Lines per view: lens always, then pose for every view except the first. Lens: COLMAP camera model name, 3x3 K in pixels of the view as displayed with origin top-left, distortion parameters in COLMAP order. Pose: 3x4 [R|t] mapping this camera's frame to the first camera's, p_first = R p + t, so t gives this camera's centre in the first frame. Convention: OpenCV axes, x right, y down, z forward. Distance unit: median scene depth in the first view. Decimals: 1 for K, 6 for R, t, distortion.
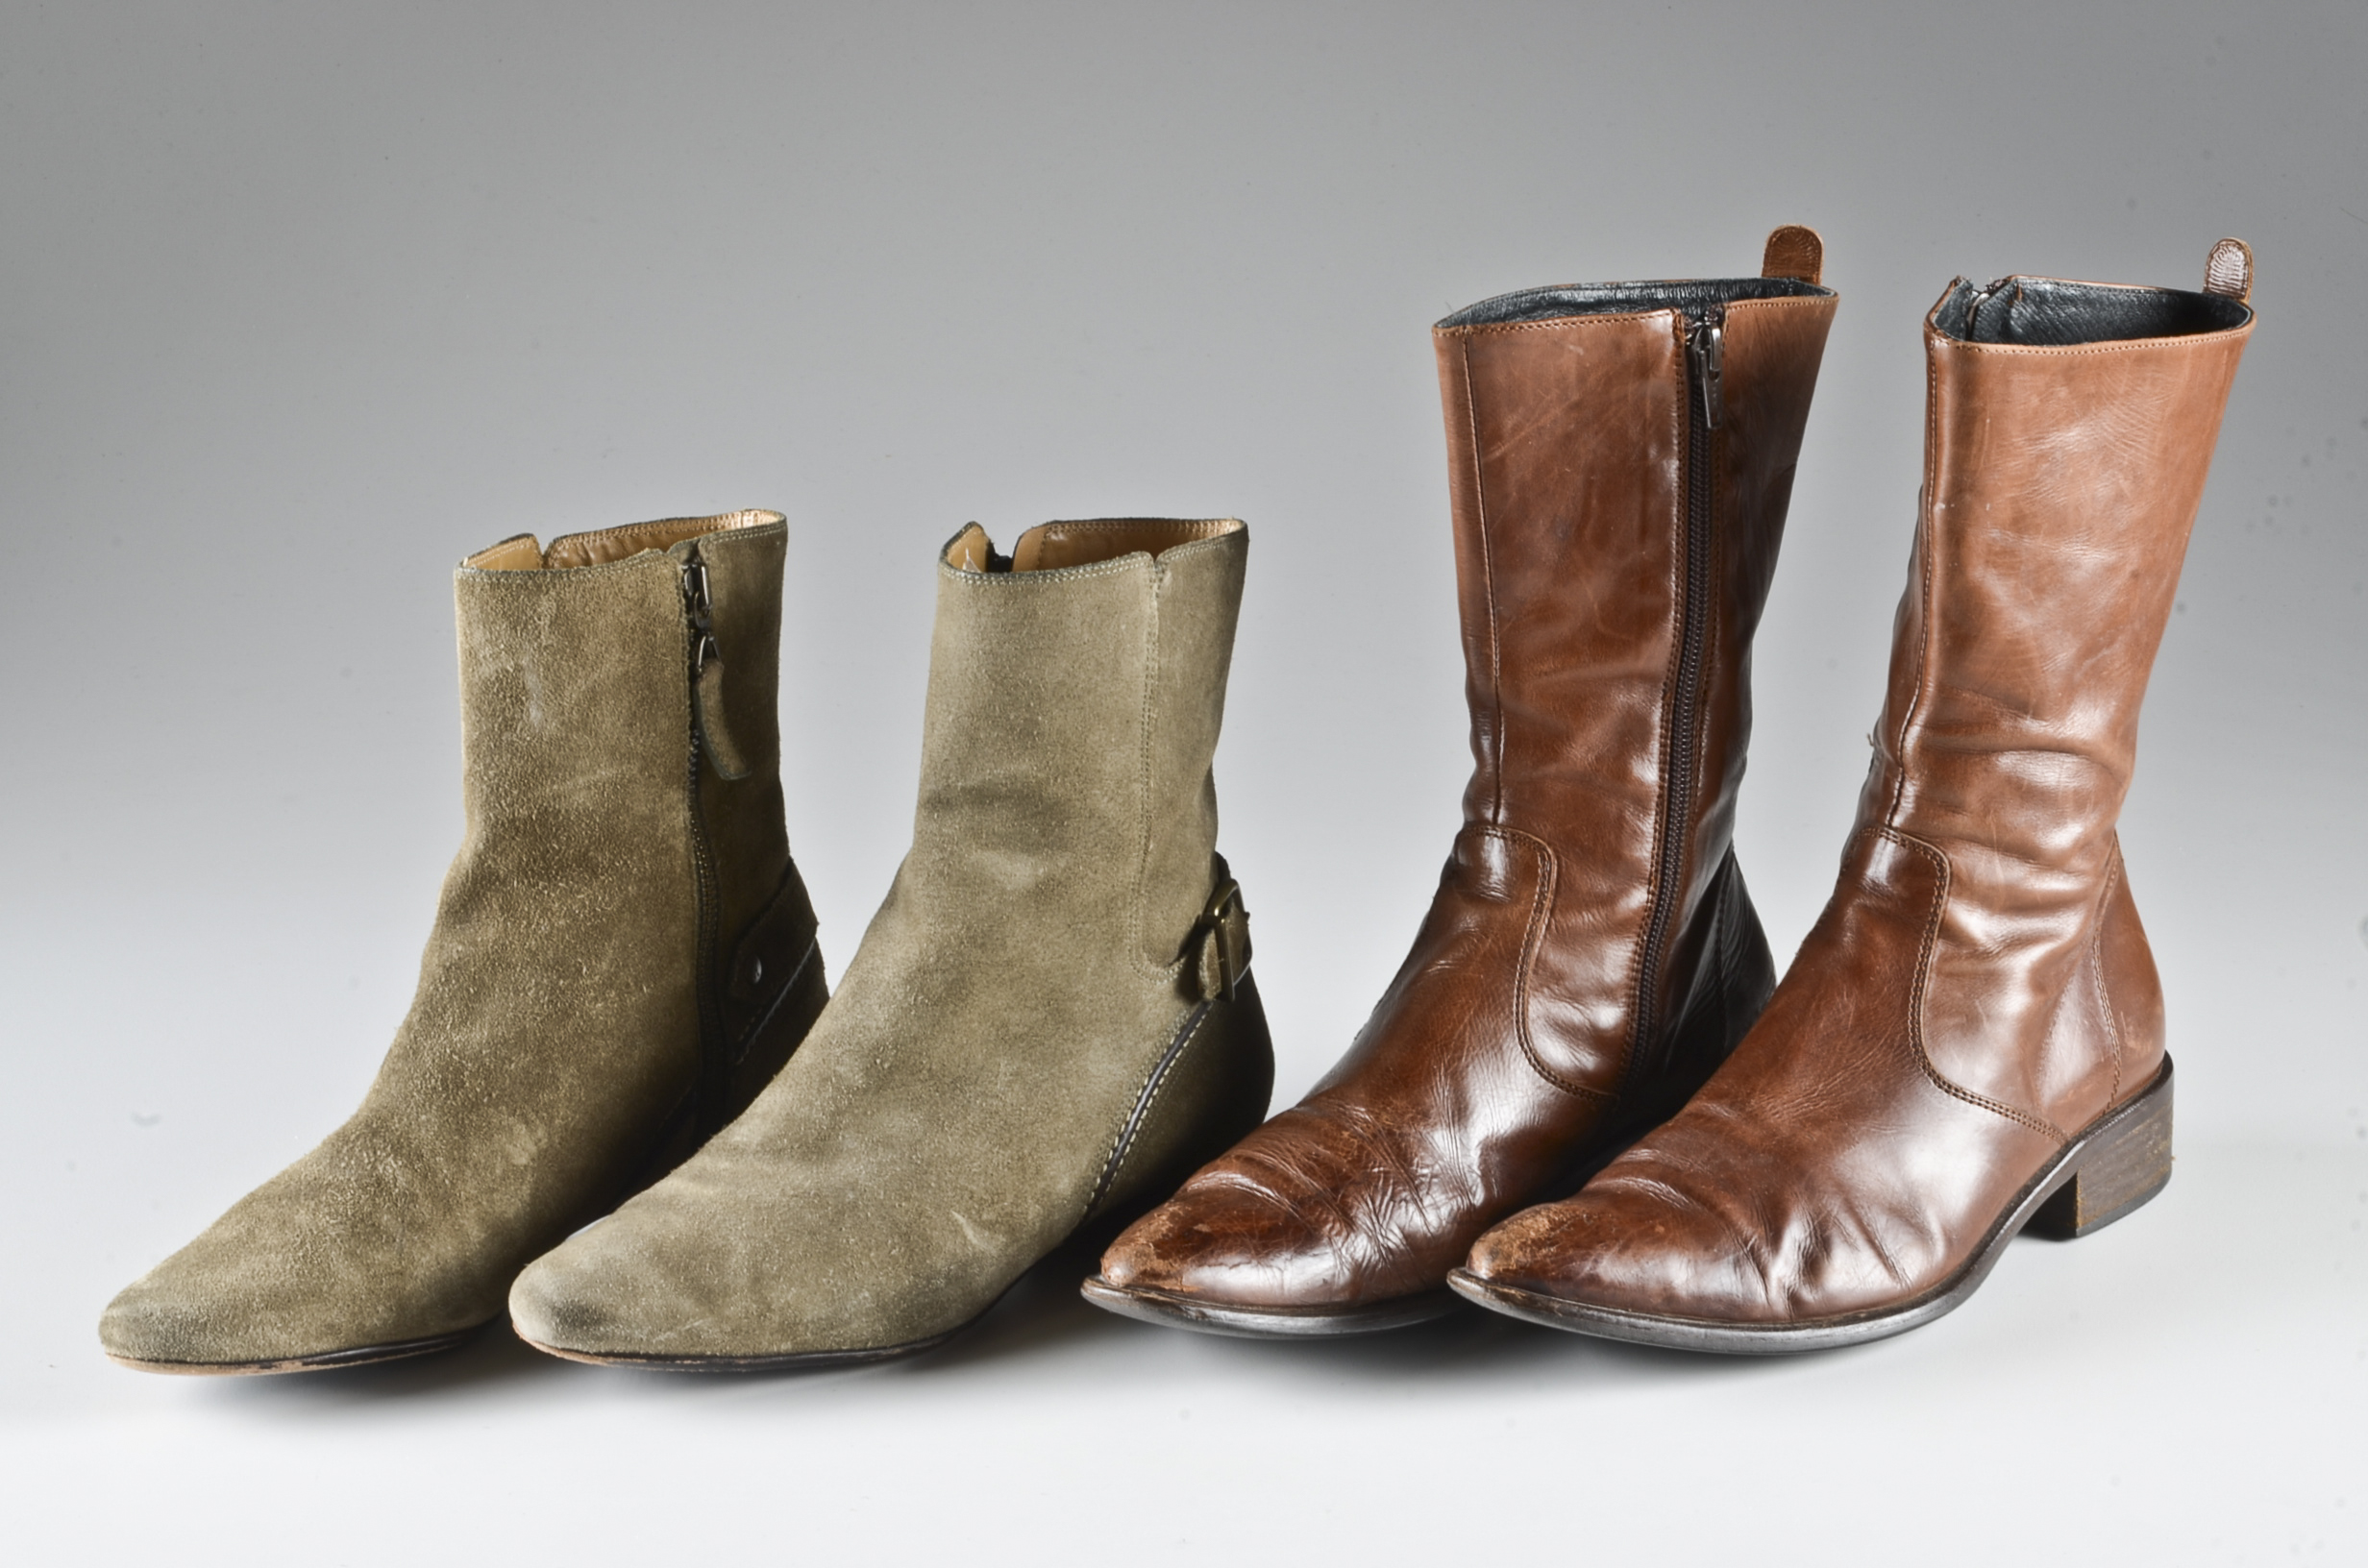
lens RADIAL K [[7552.0, 0, 1187.3], [0, 7552.0, 862.3], [0, 0, 1]] dist [0.474756, 0.000000]
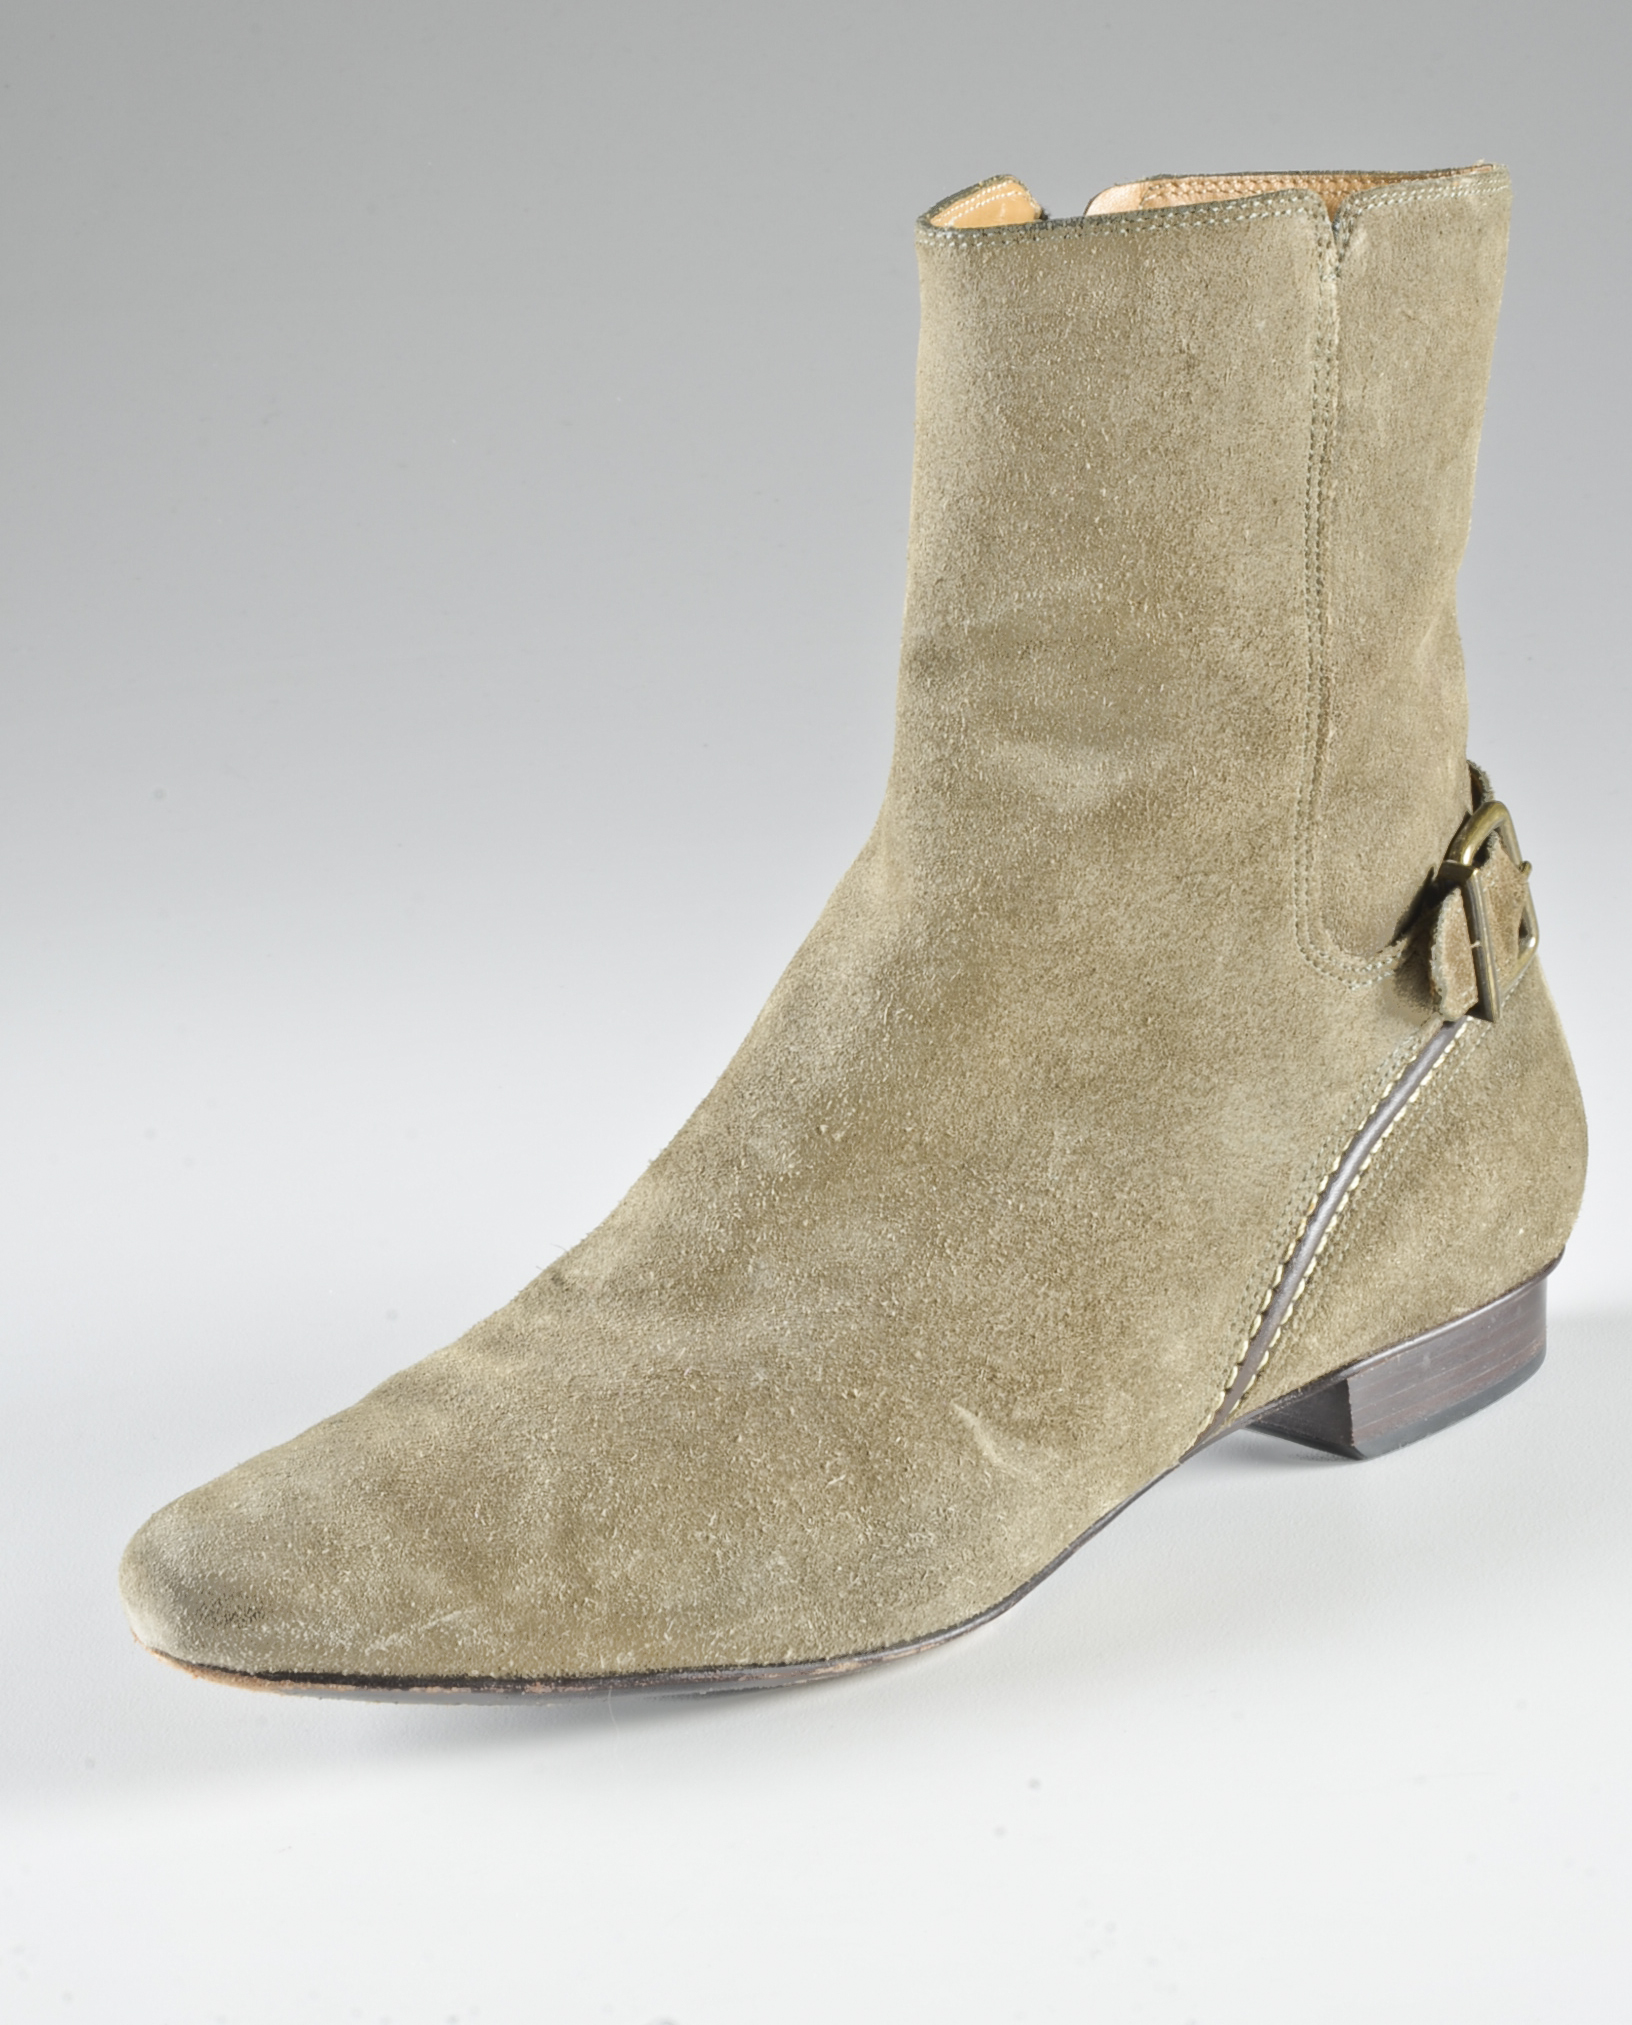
lens RADIAL K [[5551.4, 0, 745.2], [0, 5551.4, 883.4], [0, 0, 1]] dist [0.102236, 0.000000]
pose [[0.980337, -0.021410, -0.196167, 0.032503], [0.013808, 0.999103, -0.040036, 0.024379], [0.196849, 0.036540, 0.979753, 0.598662]]
